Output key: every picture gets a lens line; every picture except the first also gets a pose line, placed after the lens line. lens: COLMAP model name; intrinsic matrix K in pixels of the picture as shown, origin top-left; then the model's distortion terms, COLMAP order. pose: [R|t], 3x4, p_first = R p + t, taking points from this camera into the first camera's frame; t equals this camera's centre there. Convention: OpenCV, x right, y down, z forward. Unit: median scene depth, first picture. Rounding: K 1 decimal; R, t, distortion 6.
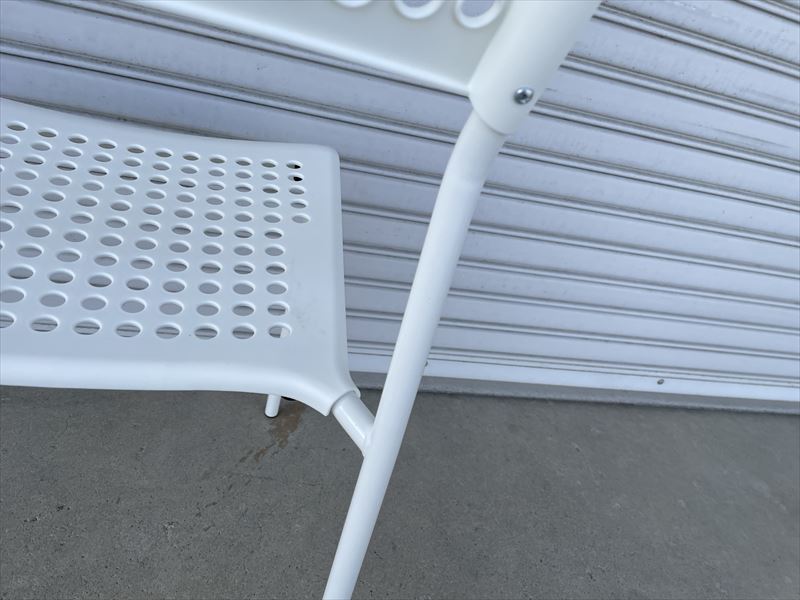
lens RADIAL K [[606.7, 0, 404.2], [0, 606.7, 296.3], [0, 0, 1]] dist [0.076431, -0.100912]
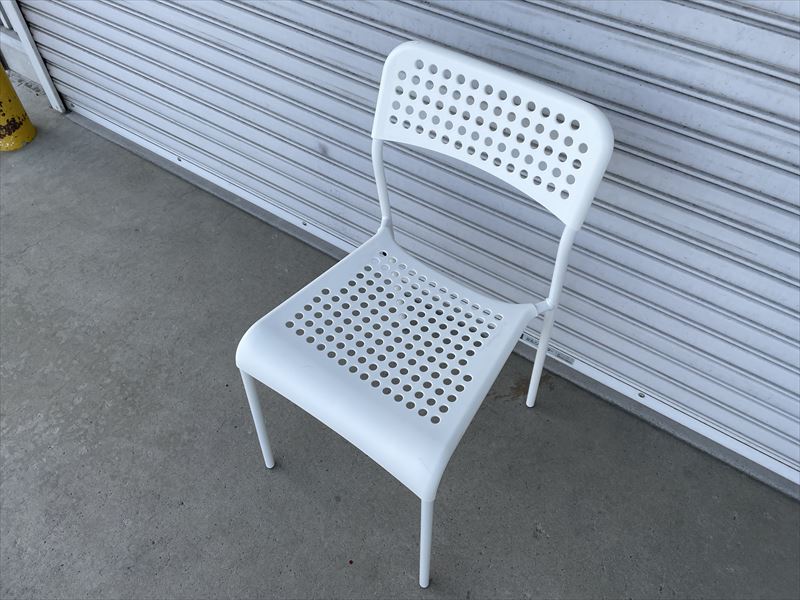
lens RADIAL K [[606.7, 0, 396.7], [0, 606.7, 292.7], [0, 0, 1]] dist [0.076431, -0.100912]
pose [[0.679168, 0.358923, -0.640239, 0.540825], [-0.262899, 0.933364, 0.244368, -0.345399], [0.685285, 0.002351, 0.728271, -0.413692]]
